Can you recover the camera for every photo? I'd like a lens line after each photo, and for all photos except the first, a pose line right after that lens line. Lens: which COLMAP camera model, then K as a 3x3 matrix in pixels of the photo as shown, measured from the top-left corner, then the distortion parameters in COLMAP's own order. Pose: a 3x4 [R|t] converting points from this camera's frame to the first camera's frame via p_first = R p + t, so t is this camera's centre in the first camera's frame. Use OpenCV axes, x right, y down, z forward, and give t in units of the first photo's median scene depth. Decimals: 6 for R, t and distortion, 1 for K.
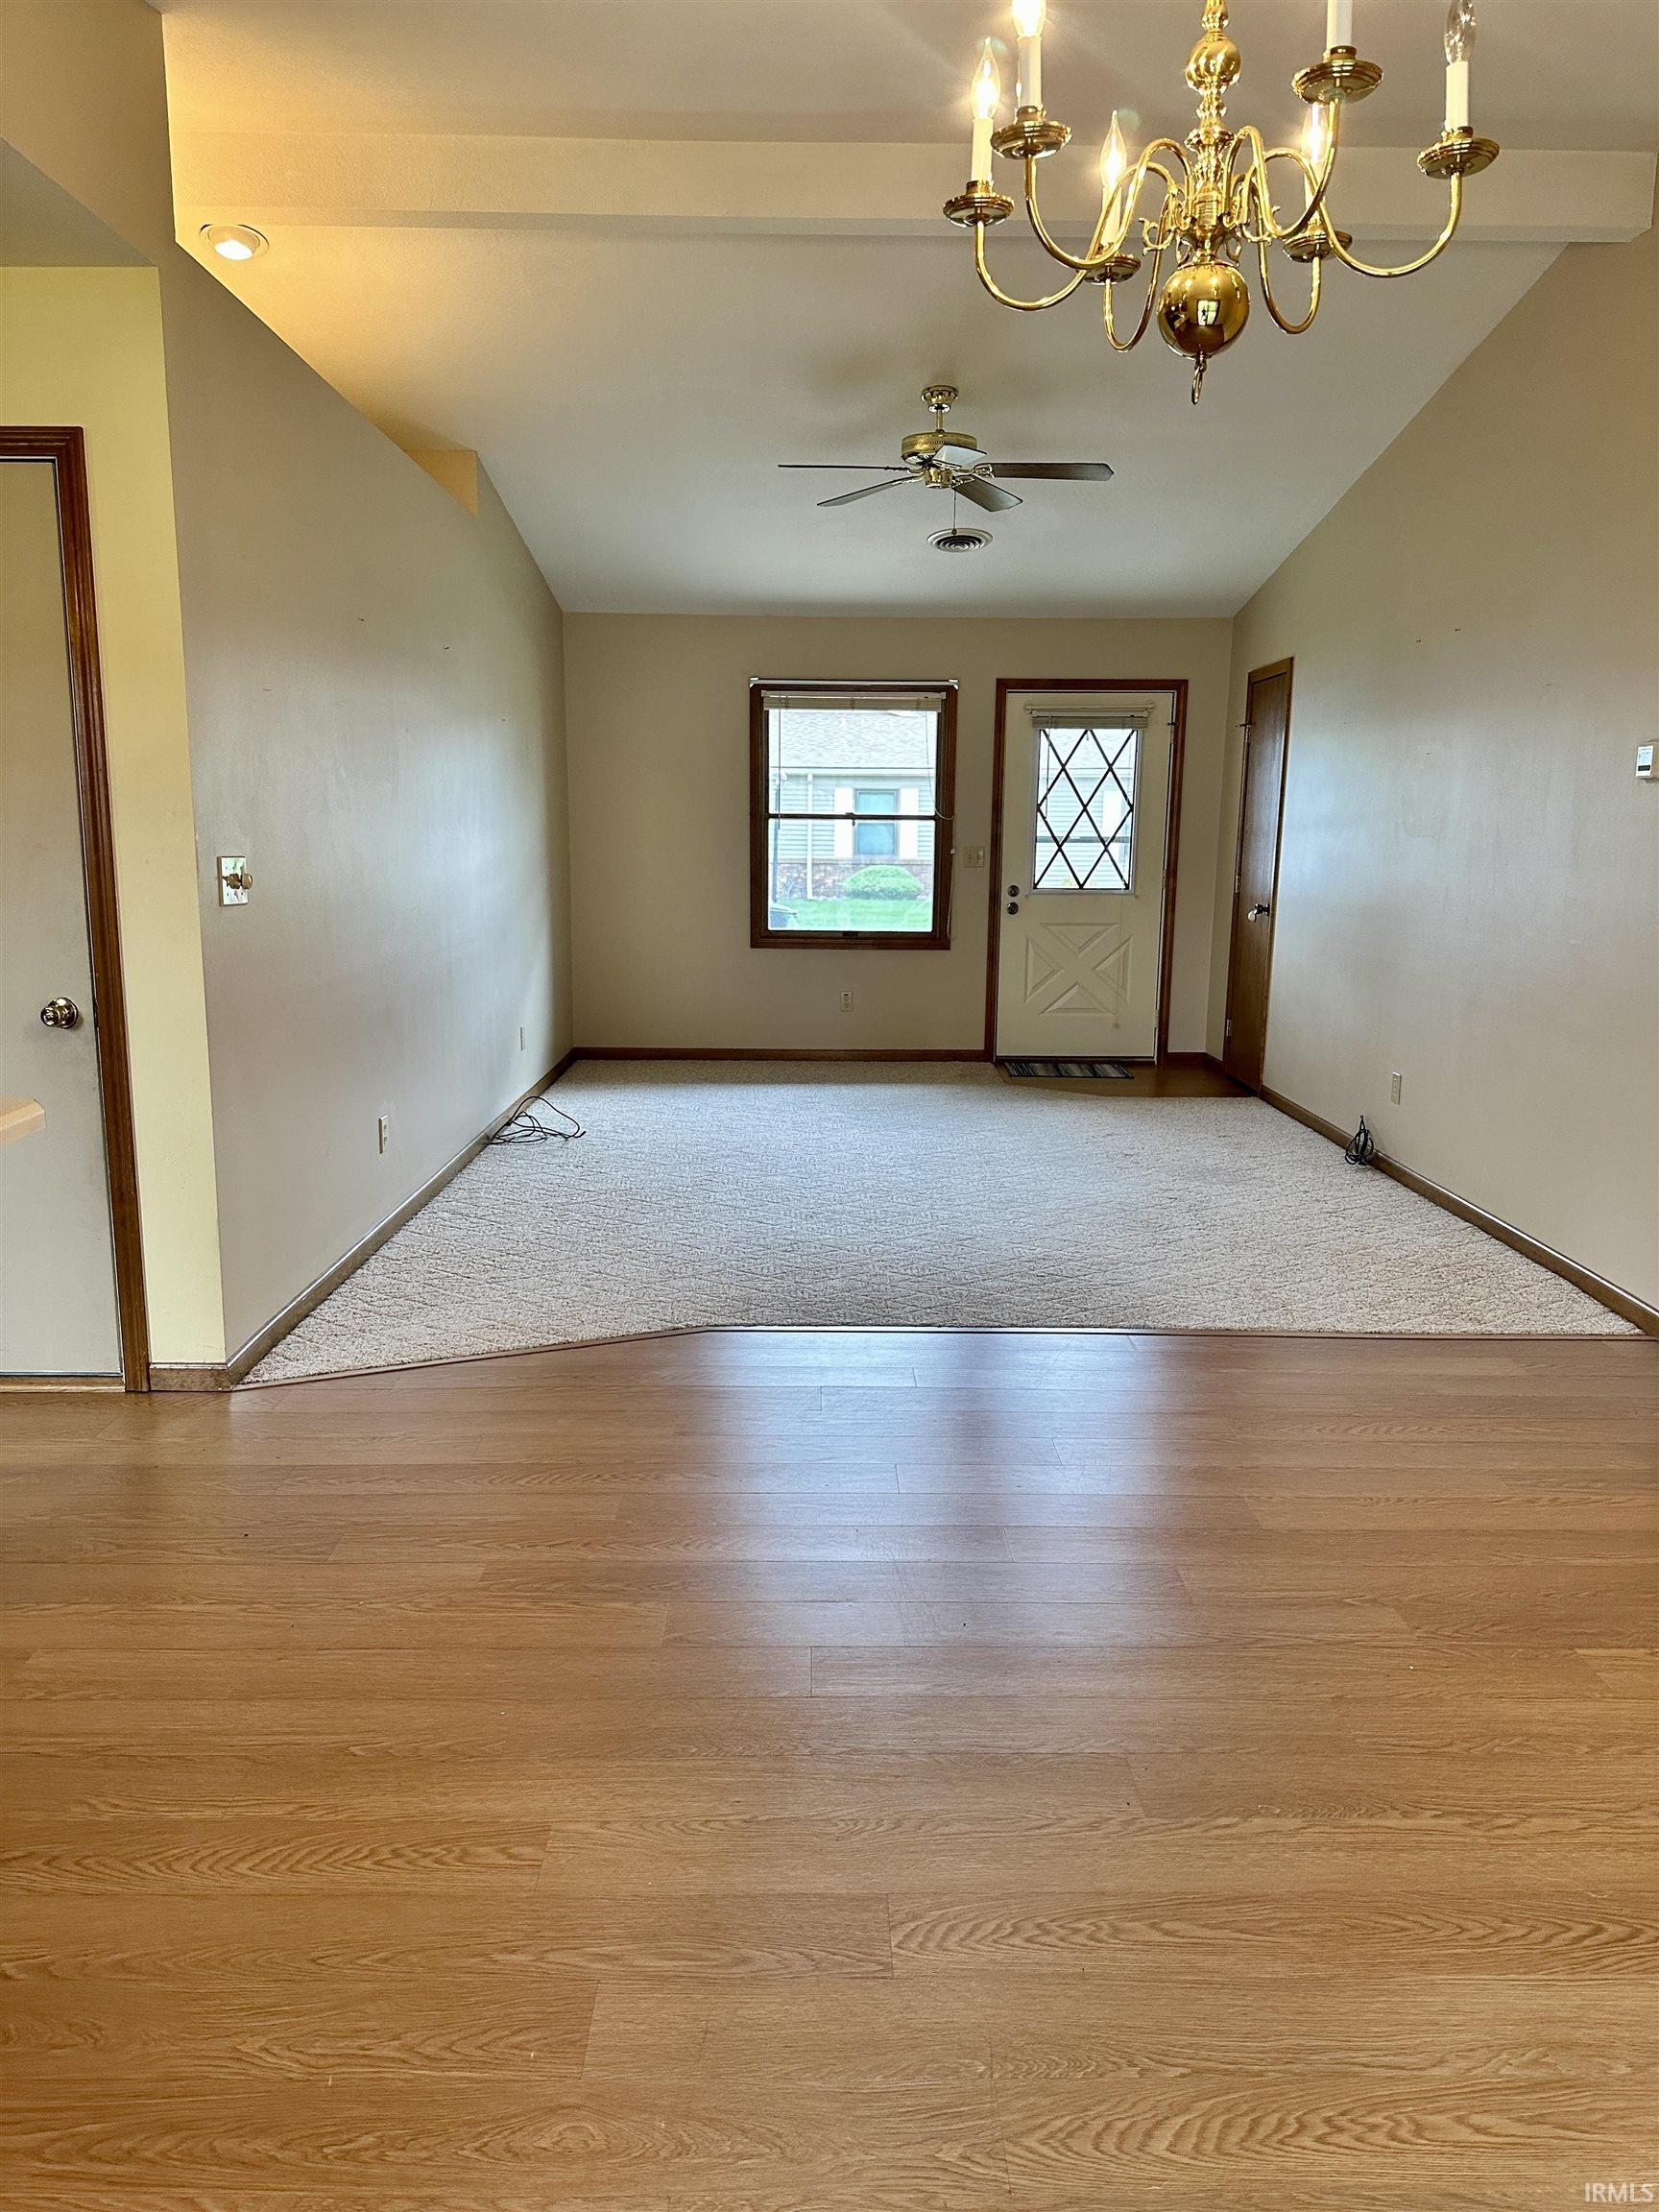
lens RADIAL K [[1564.5, 0, 836.0], [0, 1564.5, 1113.3], [0, 0, 1]] dist [-0.002926, -0.004050]
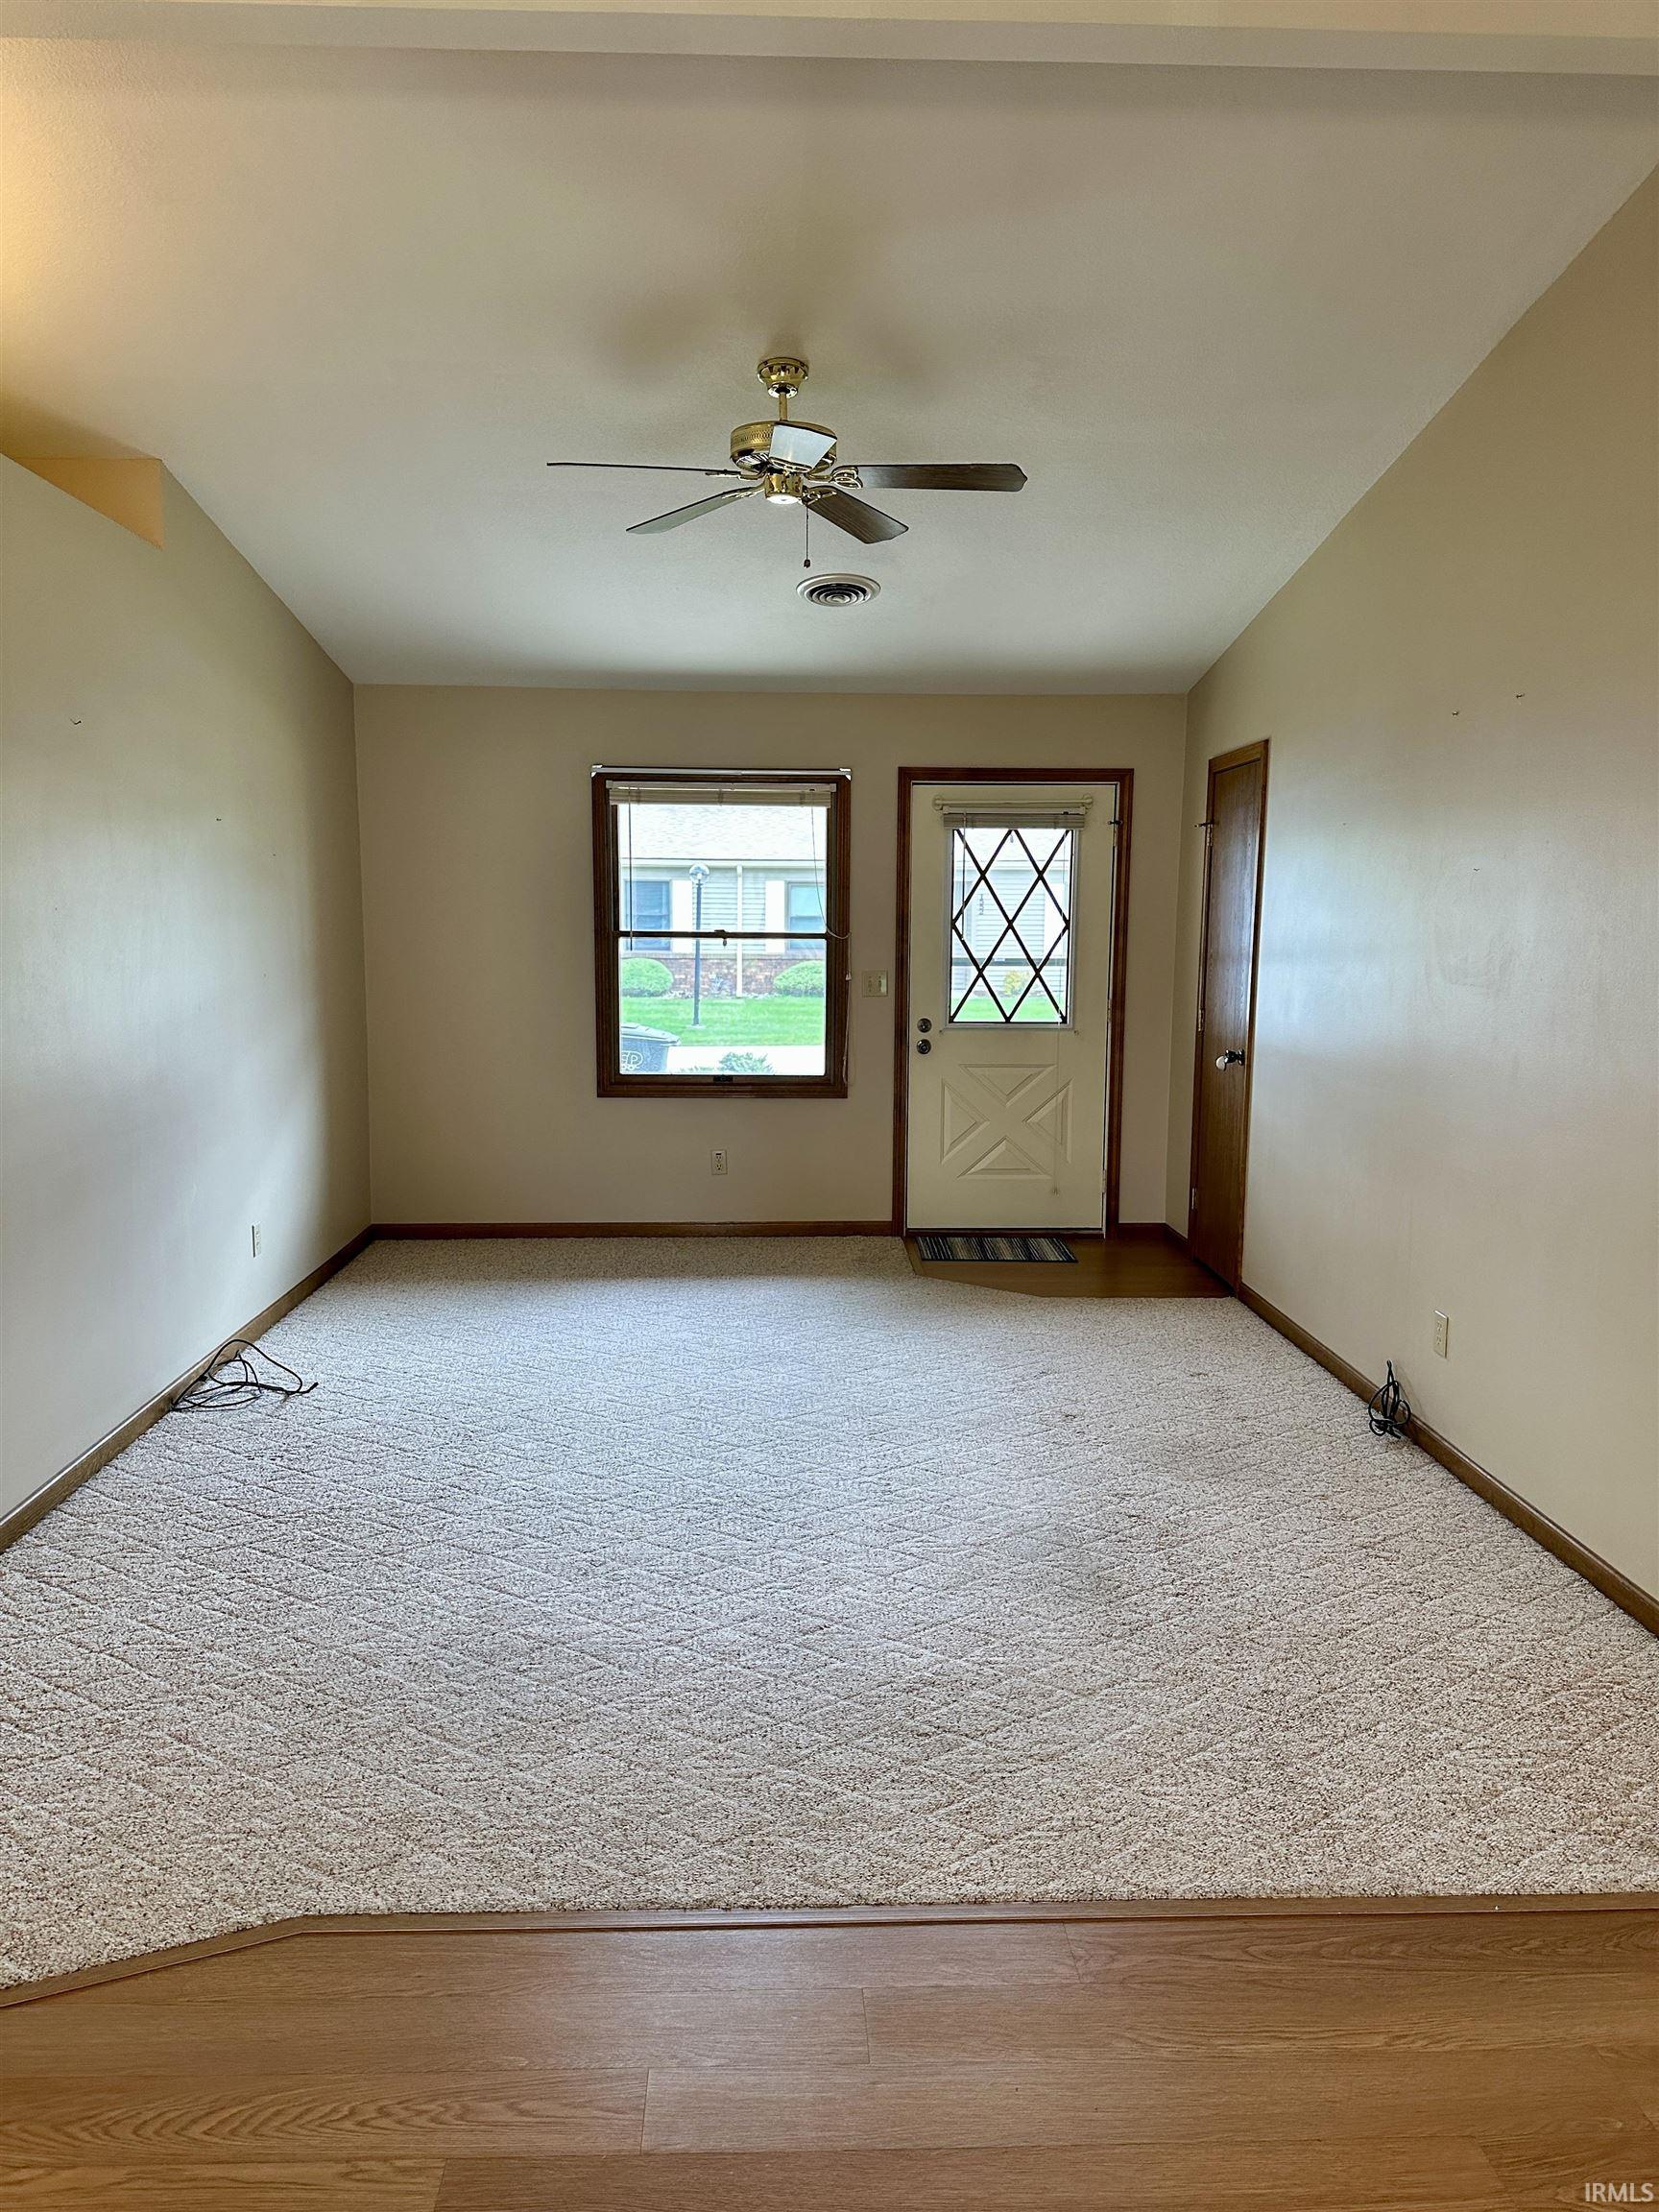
lens RADIAL K [[1751.9, 0, 829.5], [0, 1751.9, 1106.0], [0, 0, 1]] dist [0.000822, -0.002317]
pose [[0.998893, -0.005916, 0.046672, 0.023260], [0.009677, 0.996685, -0.080778, -0.029751], [-0.046039, 0.081140, 0.995639, 0.111473]]
